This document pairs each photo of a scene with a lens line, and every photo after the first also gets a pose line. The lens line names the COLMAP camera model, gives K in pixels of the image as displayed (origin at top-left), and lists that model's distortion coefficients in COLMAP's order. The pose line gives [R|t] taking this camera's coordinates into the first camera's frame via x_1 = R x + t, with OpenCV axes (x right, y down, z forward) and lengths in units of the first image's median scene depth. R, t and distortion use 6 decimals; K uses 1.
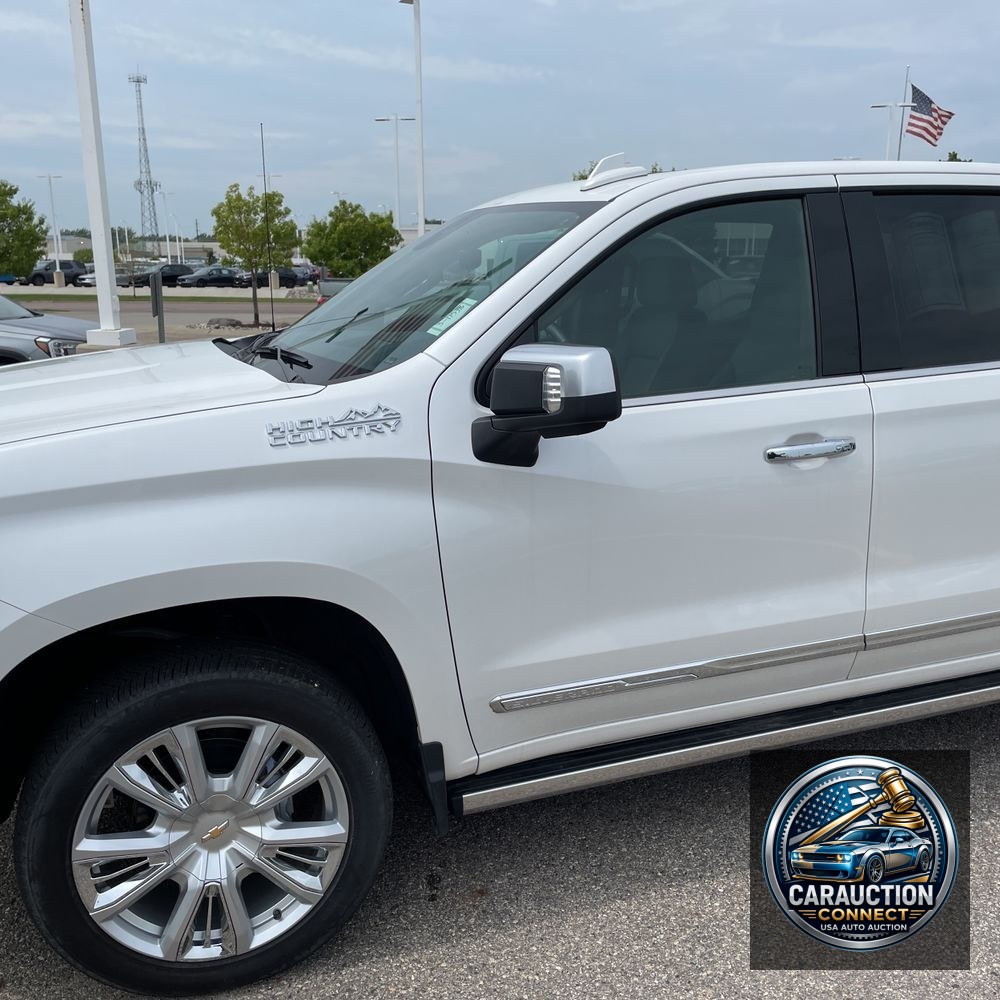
lens RADIAL K [[997.8, 0, 501.8], [0, 997.8, 513.3], [0, 0, 1]] dist [0.119606, -0.186103]
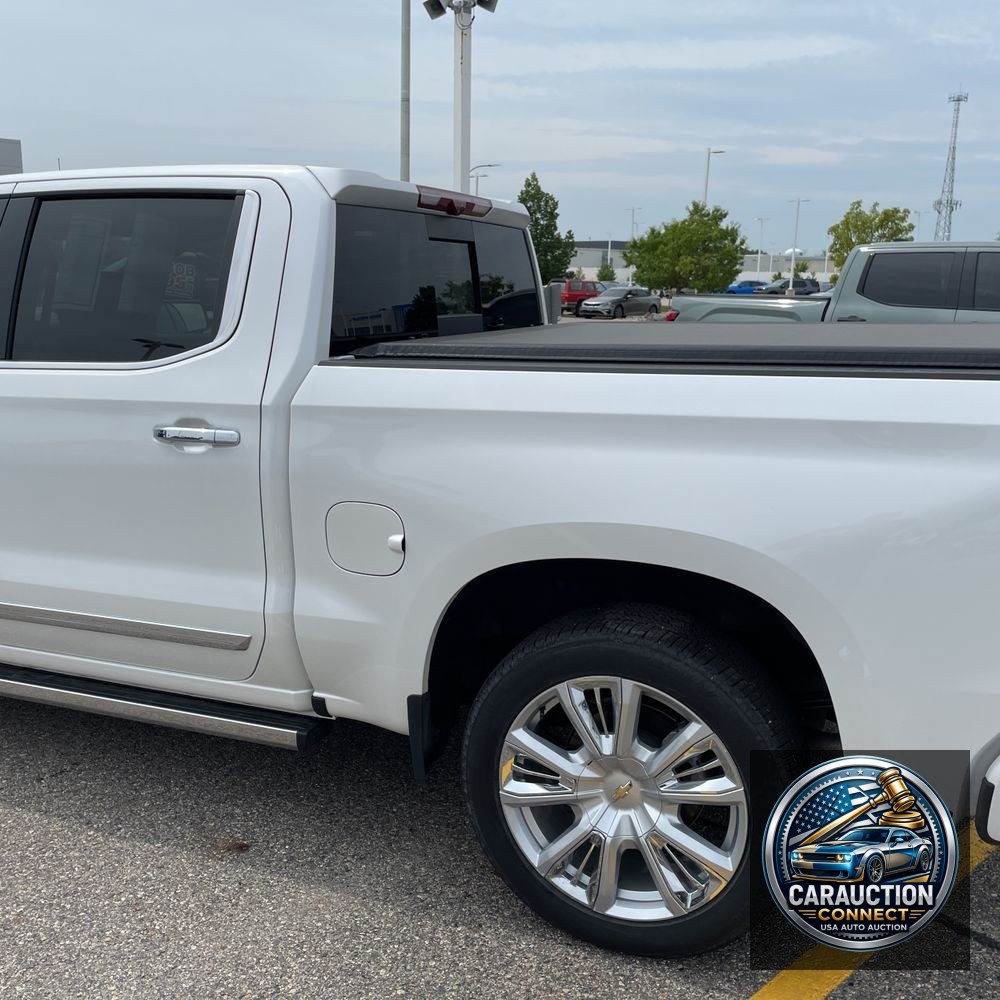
lens RADIAL K [[1001.7, 0, 500.0], [0, 1001.7, 500.0], [0, 0, 1]] dist [0.095707, -0.144600]
pose [[0.746624, 0.160291, -0.645646, 1.744128], [-0.180276, 0.982973, 0.035566, -0.149762], [0.640353, 0.089840, 0.762808, 0.609833]]
